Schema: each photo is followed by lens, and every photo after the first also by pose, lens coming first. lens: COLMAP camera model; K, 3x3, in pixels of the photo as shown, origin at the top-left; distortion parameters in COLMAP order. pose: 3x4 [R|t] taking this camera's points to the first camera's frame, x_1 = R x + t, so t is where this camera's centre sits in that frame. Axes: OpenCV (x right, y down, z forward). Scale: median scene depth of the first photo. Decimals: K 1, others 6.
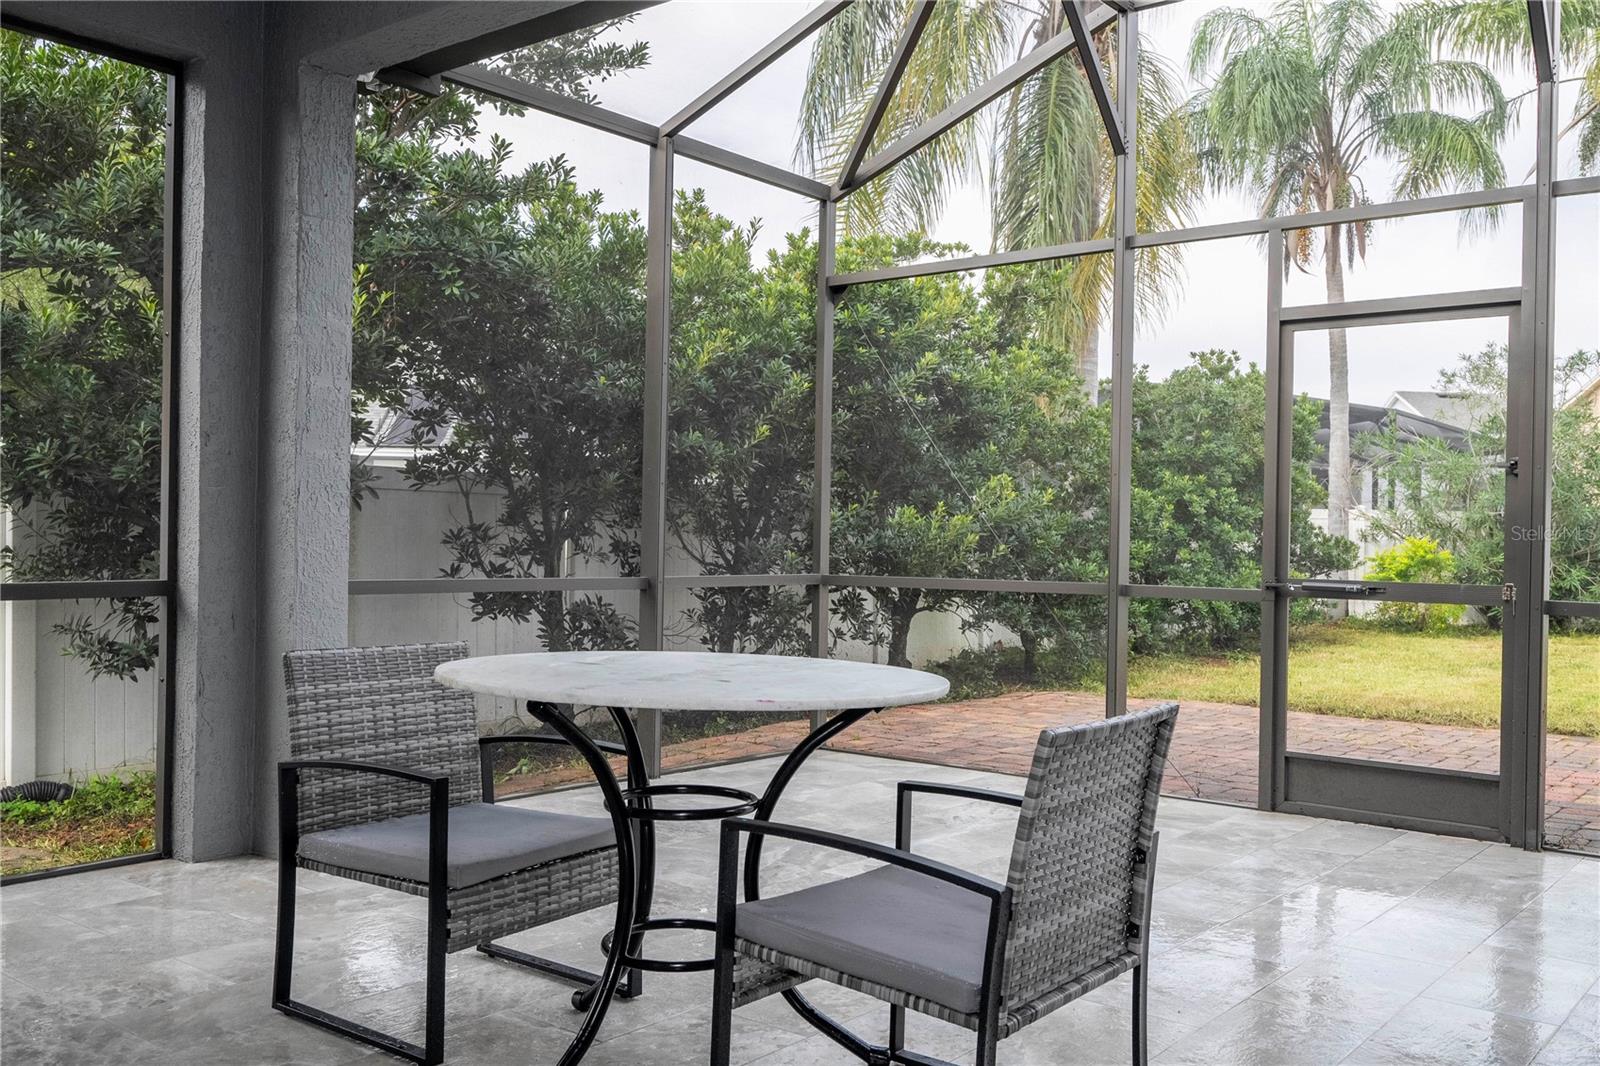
lens RADIAL K [[1392.9, 0, 798.7], [0, 1392.9, 537.5], [0, 0, 1]] dist [0.003521, 0.002827]
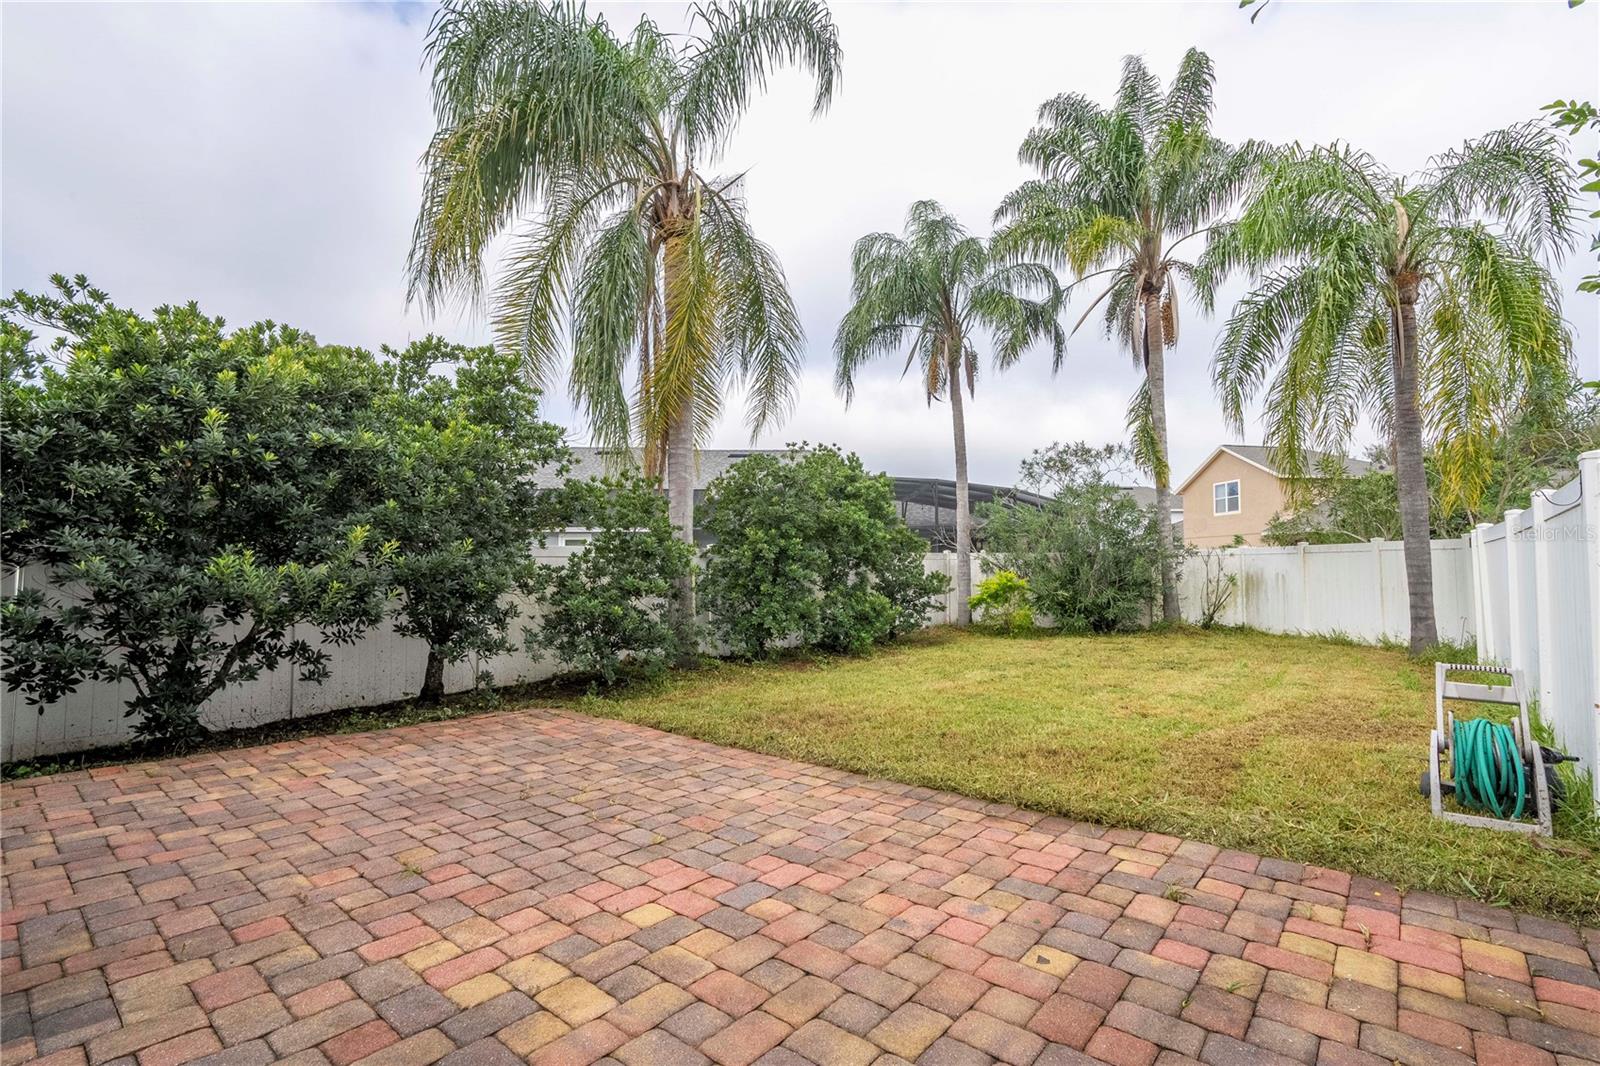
lens RADIAL K [[719.5, 0, 798.6], [0, 719.5, 530.5], [0, 0, 1]] dist [-0.006165, 0.003304]
pose [[0.999316, -0.017973, -0.032307, 0.240391], [0.016079, 0.998189, -0.057961, -0.001834], [0.033290, 0.057402, 0.997796, 0.212136]]
